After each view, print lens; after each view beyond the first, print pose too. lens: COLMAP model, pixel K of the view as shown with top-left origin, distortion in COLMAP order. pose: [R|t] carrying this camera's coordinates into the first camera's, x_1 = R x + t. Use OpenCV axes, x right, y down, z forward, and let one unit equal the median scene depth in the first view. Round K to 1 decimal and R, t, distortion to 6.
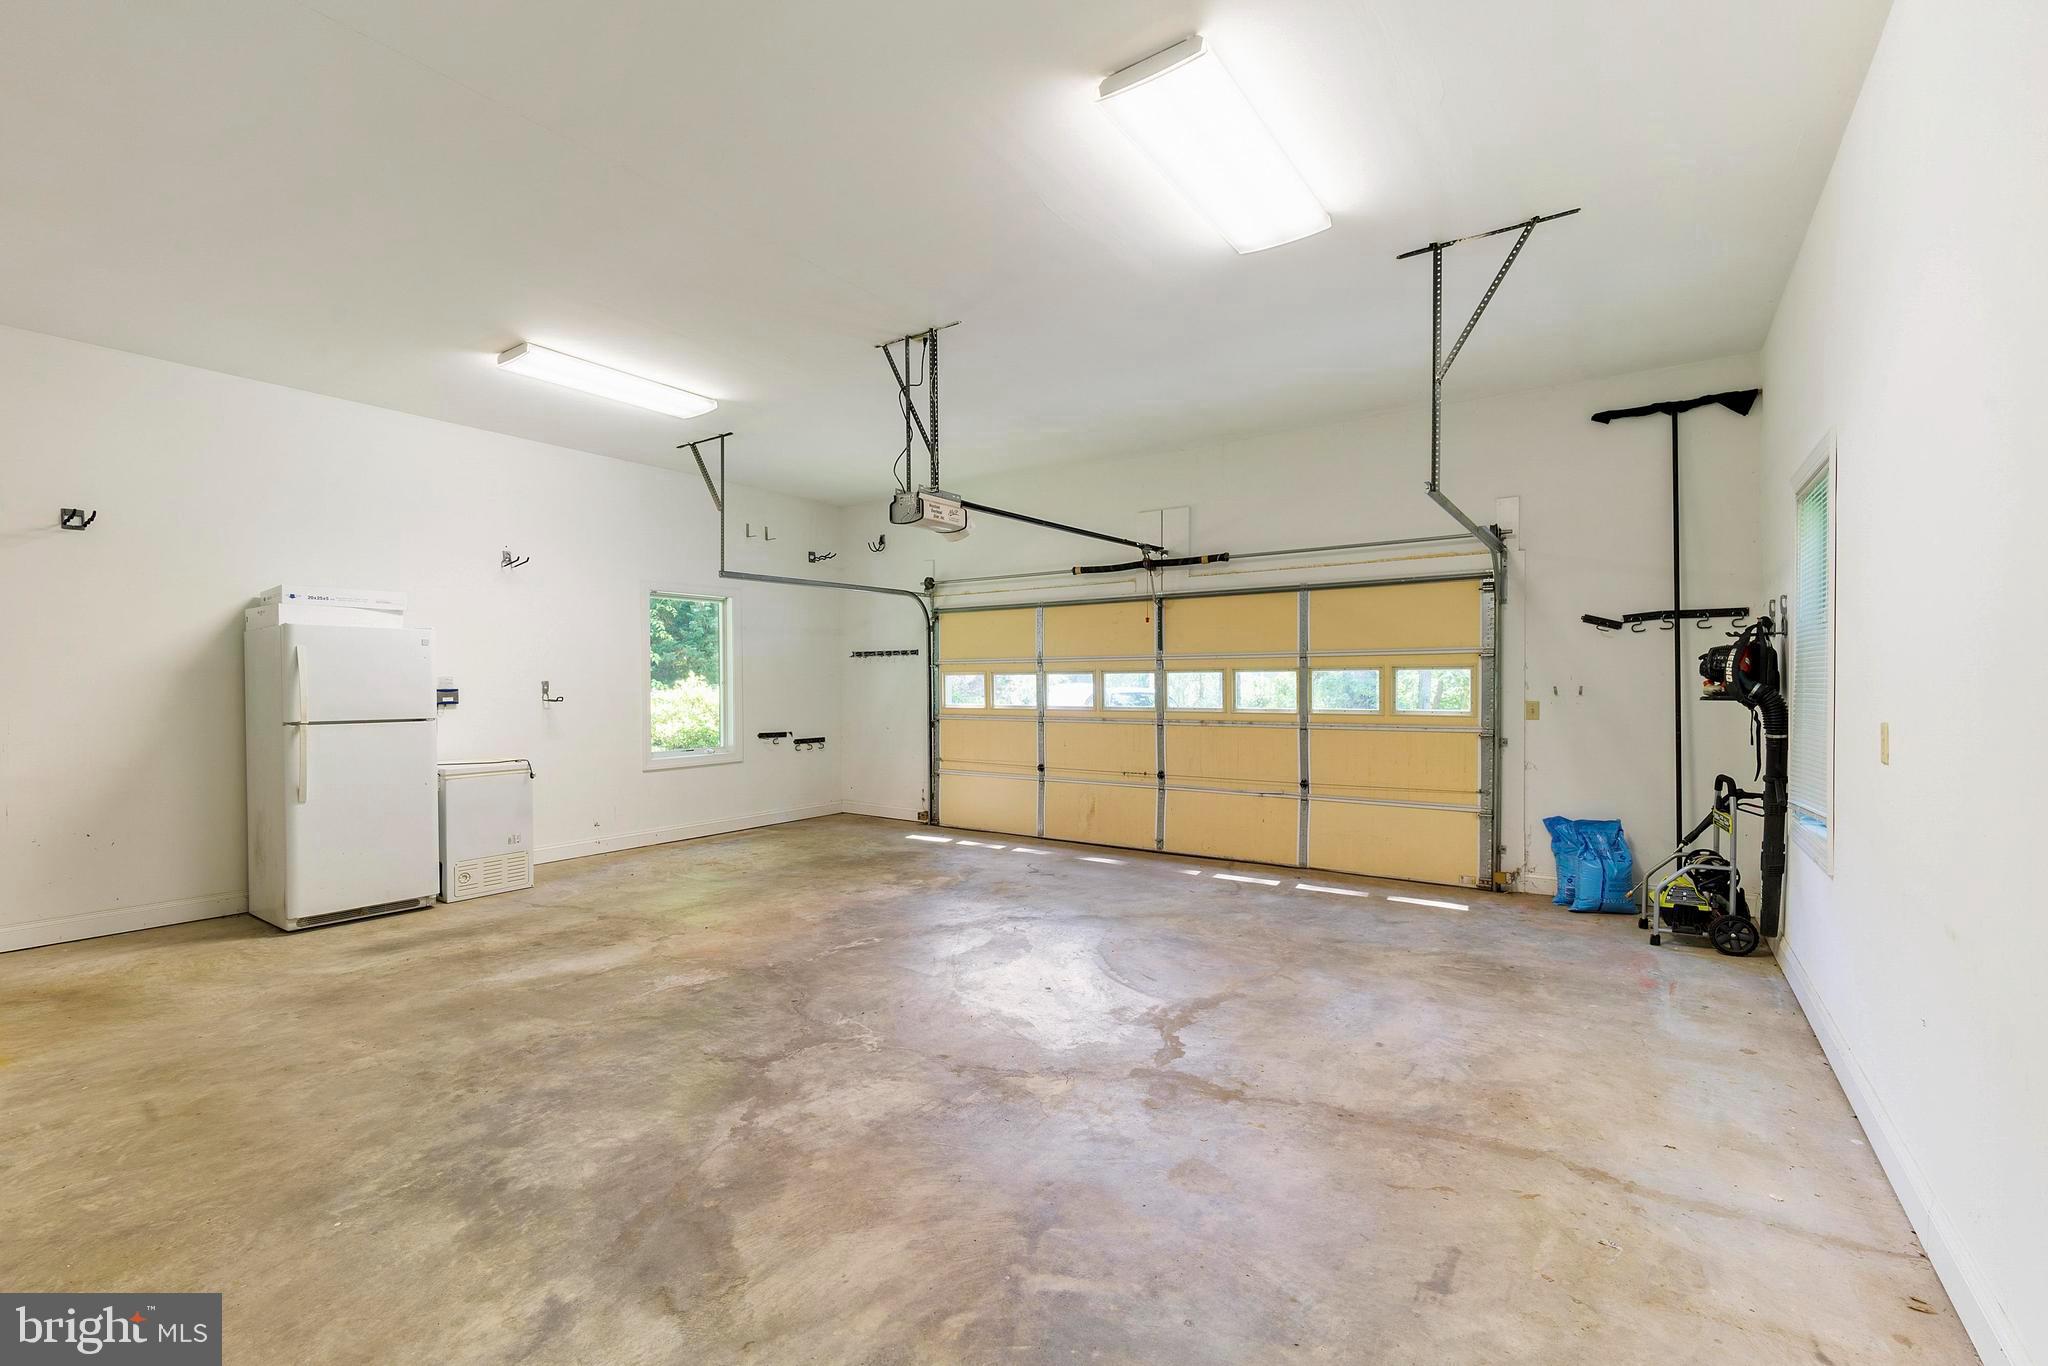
lens RADIAL K [[860.6, 0, 1024.0], [0, 860.6, 683.0], [0, 0, 1]] dist [-0.002360, -0.000172]
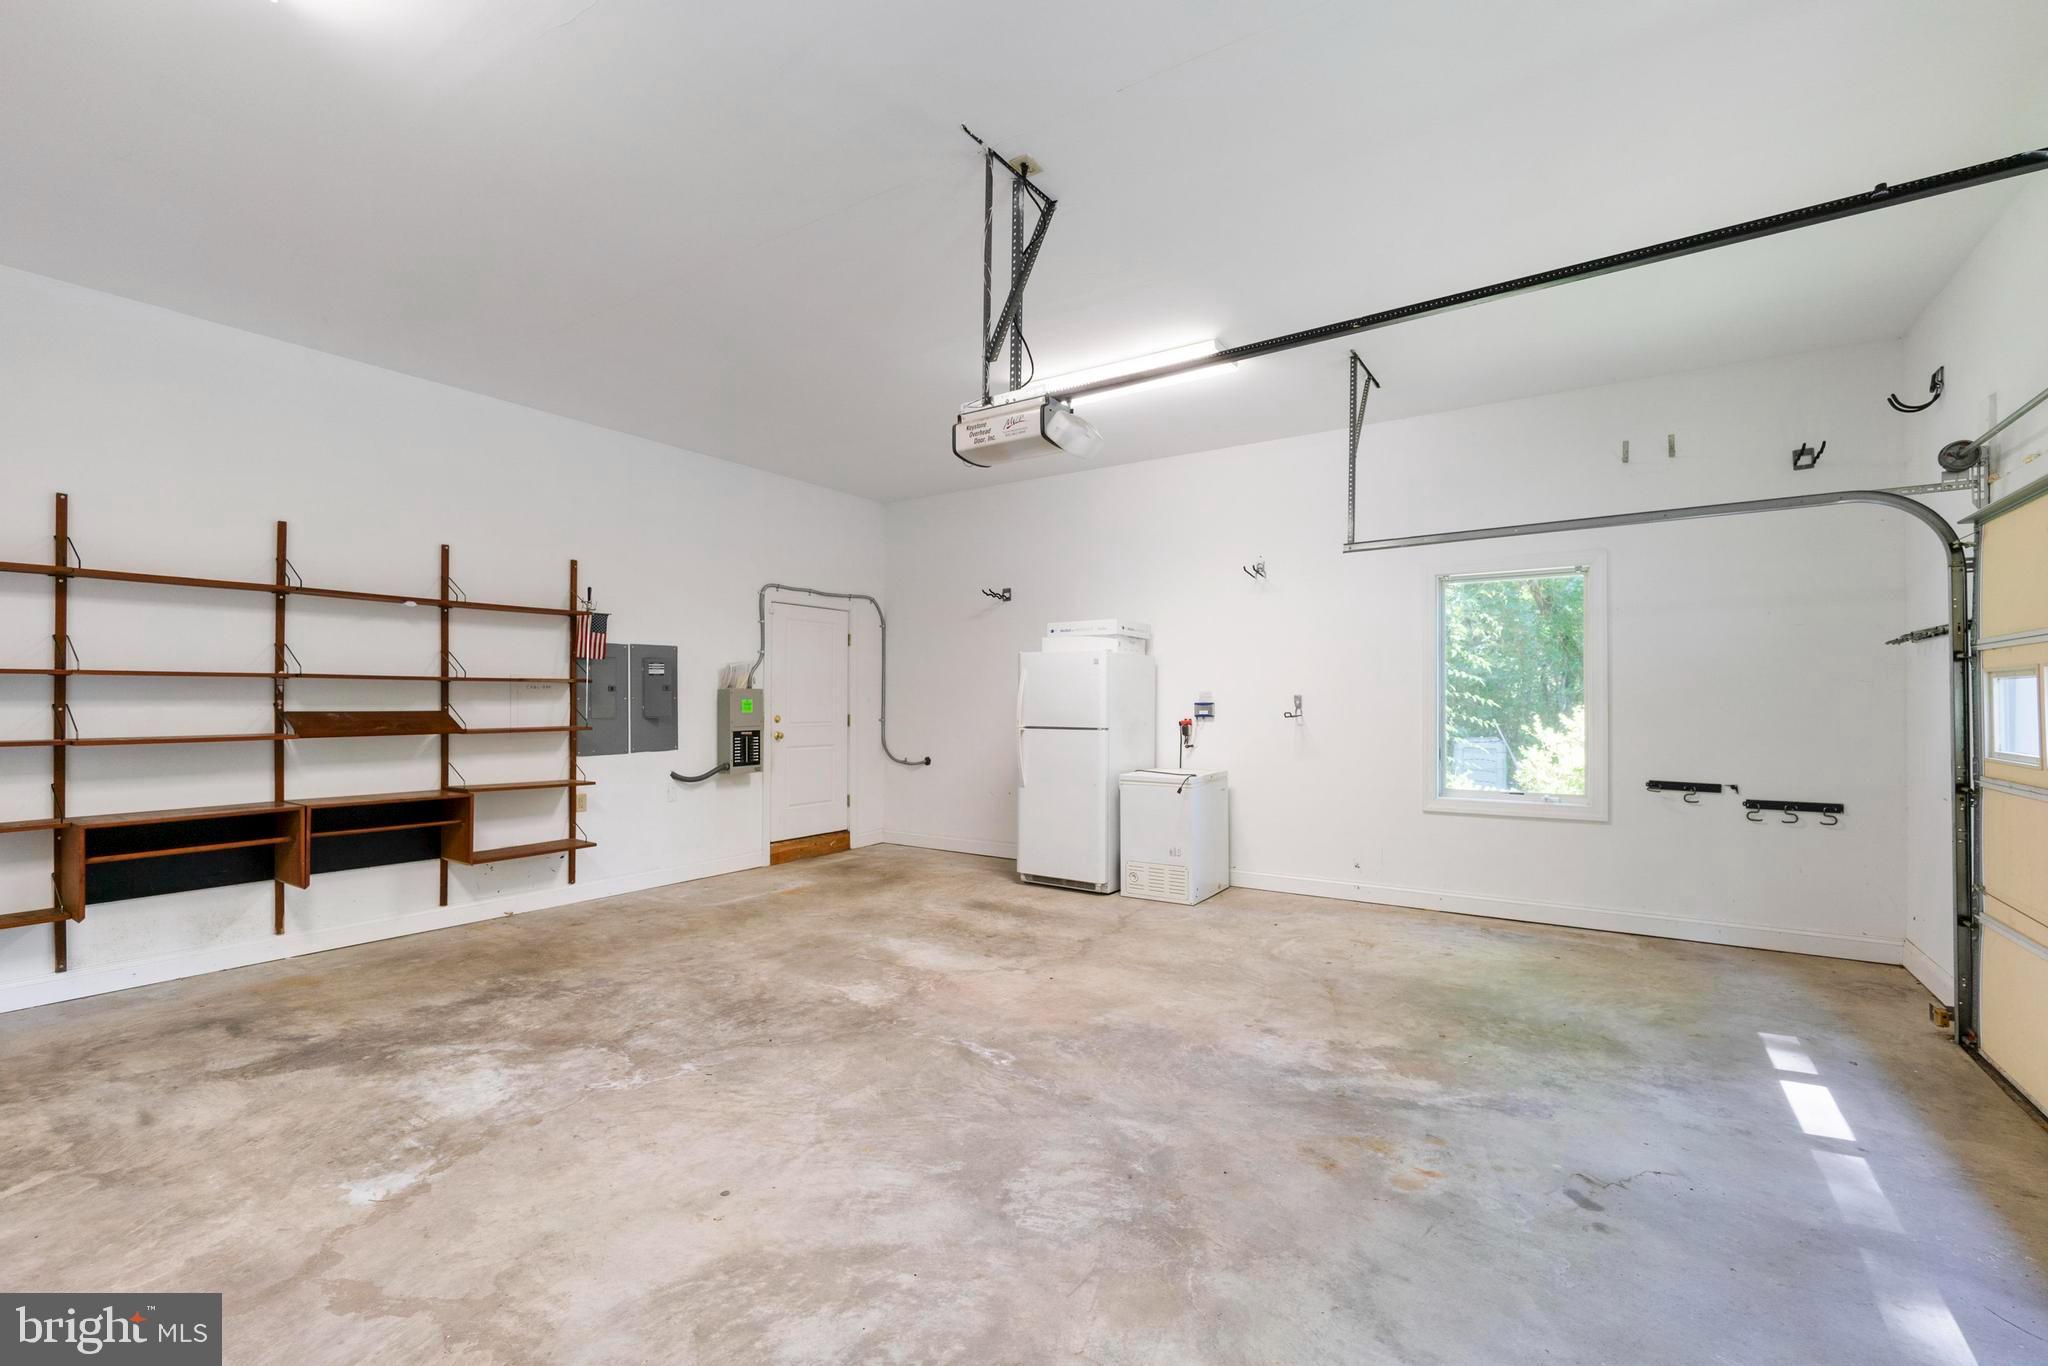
lens RADIAL K [[893.9, 0, 1024.0], [0, 893.9, 683.0], [0, 0, 1]] dist [0.001418, -0.000183]
pose [[0.020668, -0.014962, -0.999674, 0.676230], [-0.000547, 0.999888, -0.014976, -0.000883], [0.999786, 0.000857, 0.020658, 1.197484]]
